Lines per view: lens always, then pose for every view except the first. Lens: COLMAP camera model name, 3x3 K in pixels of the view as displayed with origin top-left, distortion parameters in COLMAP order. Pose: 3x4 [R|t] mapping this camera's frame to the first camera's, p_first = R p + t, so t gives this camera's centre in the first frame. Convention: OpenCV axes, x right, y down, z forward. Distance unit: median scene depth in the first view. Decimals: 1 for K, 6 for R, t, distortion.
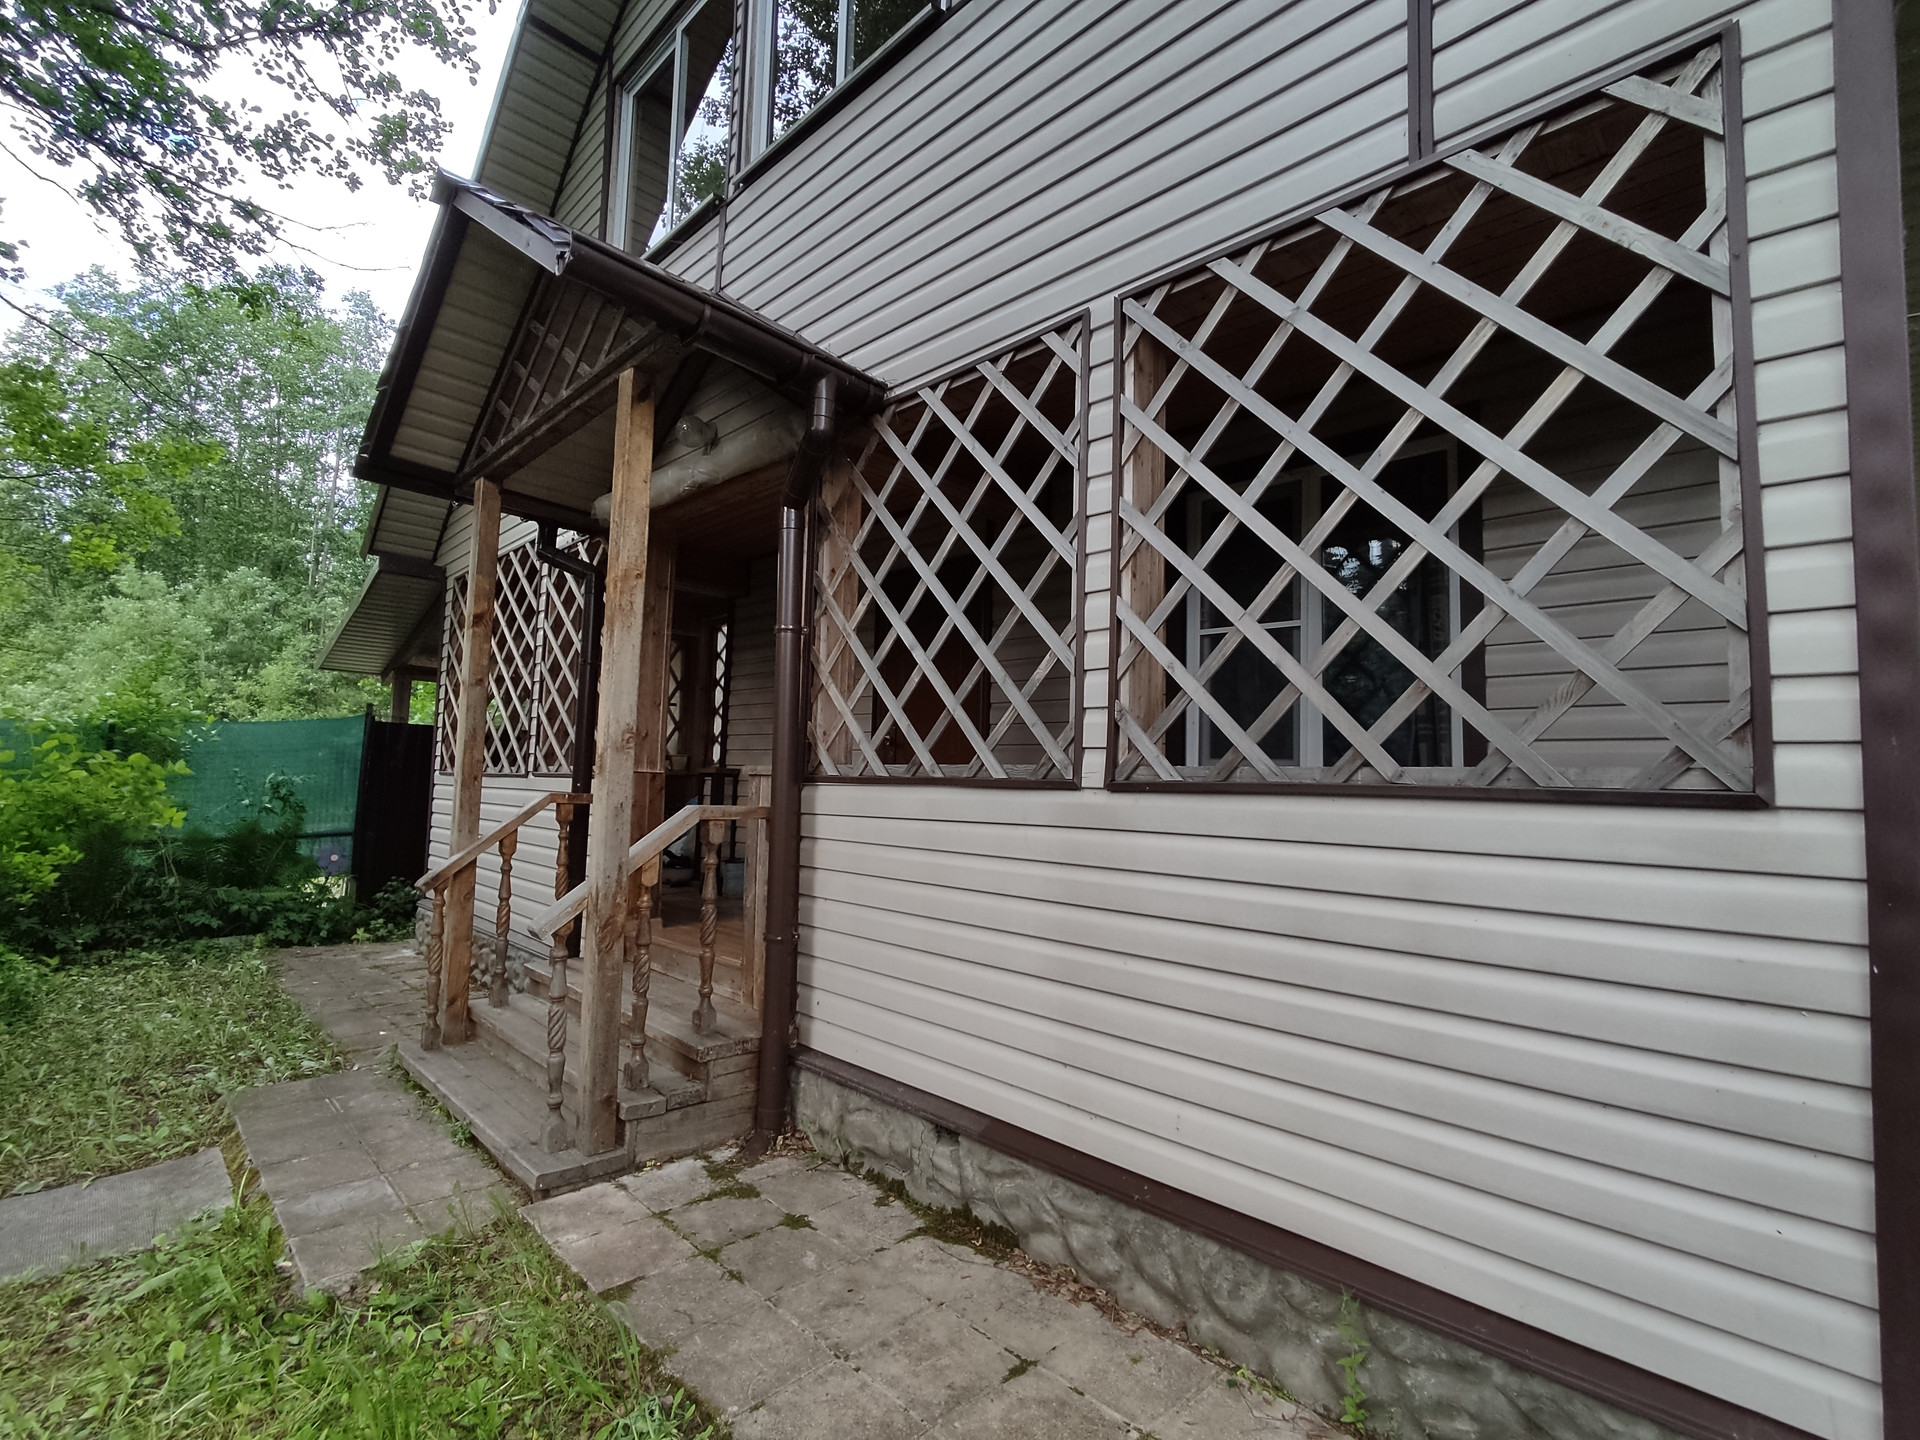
lens RADIAL K [[846.5, 0, 923.3], [0, 846.5, 738.7], [0, 0, 1]] dist [-0.003186, 0.000218]
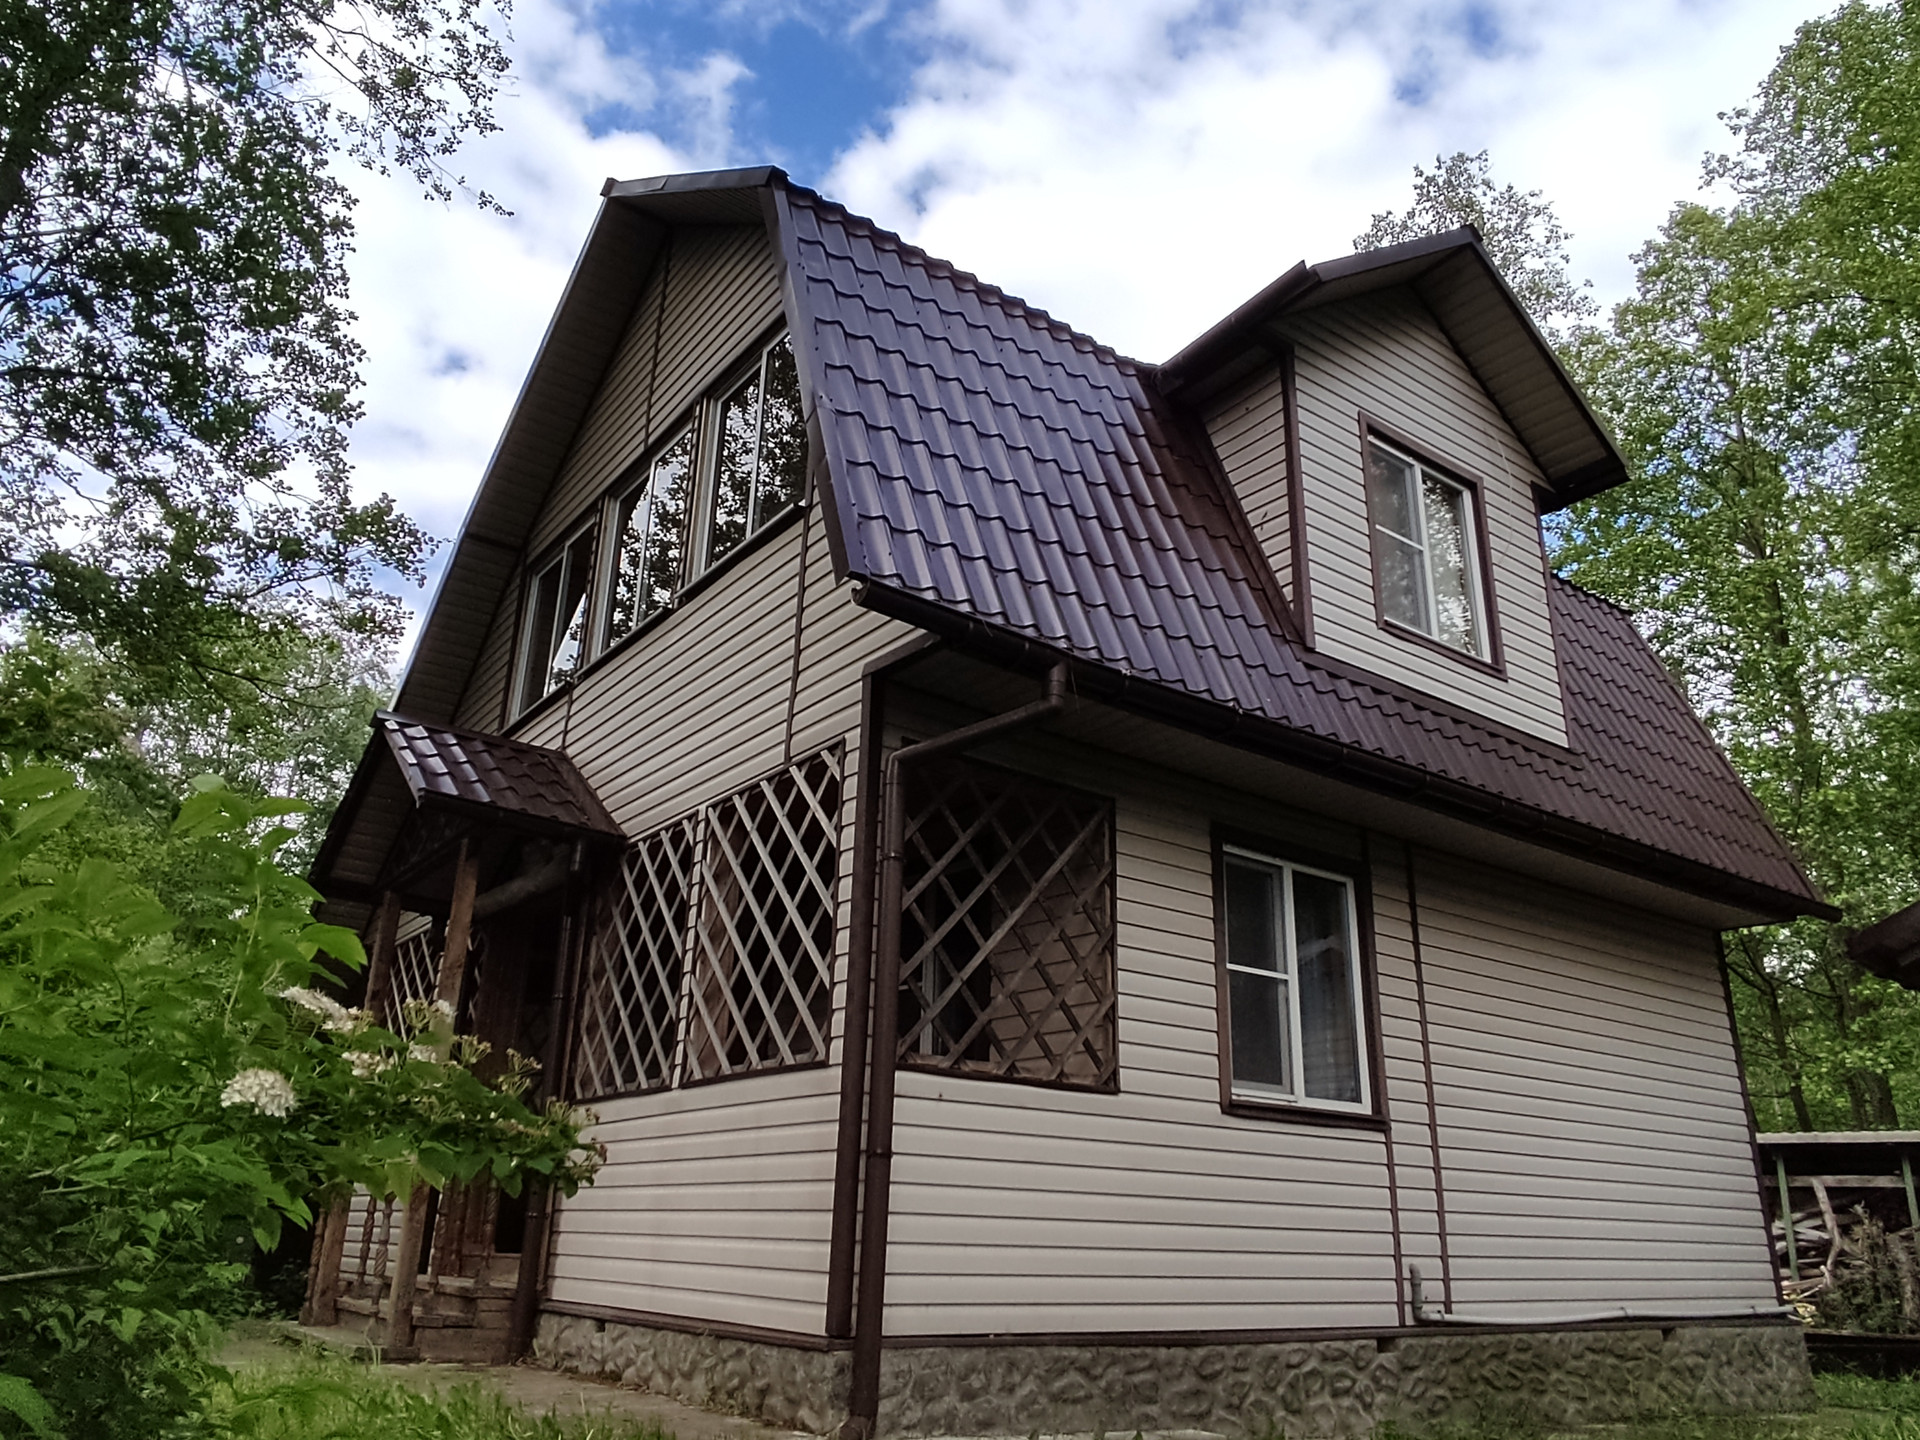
lens RADIAL K [[1573.0, 0, 944.7], [0, 1573.0, 726.4], [0, 0, 1]] dist [-0.019539, -0.010904]
pose [[0.982084, -0.051661, -0.181225, 1.315276], [-0.003632, 0.956321, -0.292297, 0.276561], [0.188410, 0.287719, 0.938999, -2.032247]]
